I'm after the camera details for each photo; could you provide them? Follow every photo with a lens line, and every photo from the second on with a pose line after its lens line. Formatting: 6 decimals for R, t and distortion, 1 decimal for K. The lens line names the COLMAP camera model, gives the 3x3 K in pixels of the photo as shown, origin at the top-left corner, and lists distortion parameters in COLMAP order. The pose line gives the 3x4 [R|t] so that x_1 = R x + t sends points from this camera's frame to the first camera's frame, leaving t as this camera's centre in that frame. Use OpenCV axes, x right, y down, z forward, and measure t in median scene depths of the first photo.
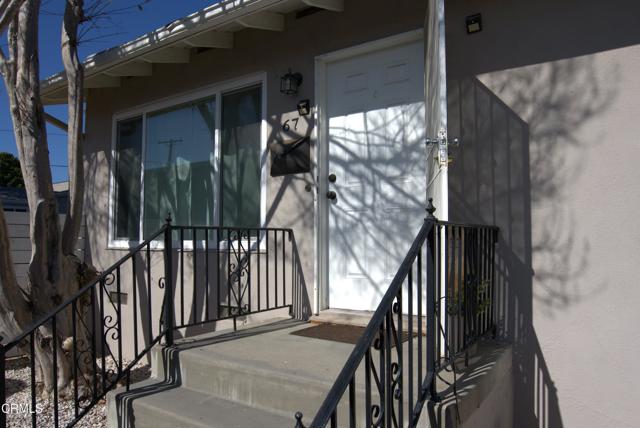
lens RADIAL K [[461.7, 0, 320.0], [0, 461.7, 214.0], [0, 0, 1]] dist [-0.032262, -0.001701]
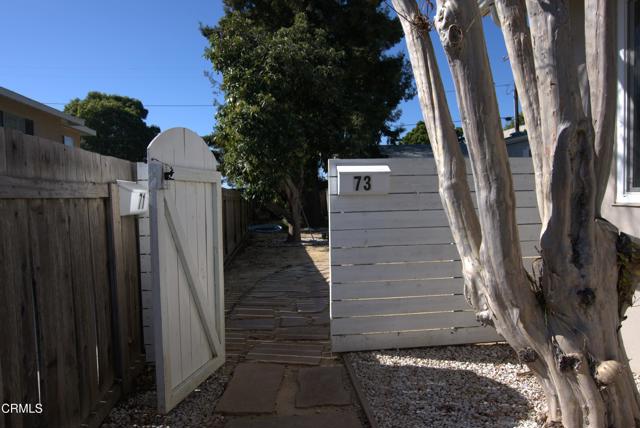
lens RADIAL K [[461.7, 0, 320.0], [0, 461.7, 214.0], [0, 0, 1]] dist [-0.032262, -0.001701]
pose [[0.662438, 0.021419, -0.748810, -0.370809], [0.061597, 0.994649, 0.082943, 0.013552], [0.746580, -0.101069, 0.657574, 0.374262]]
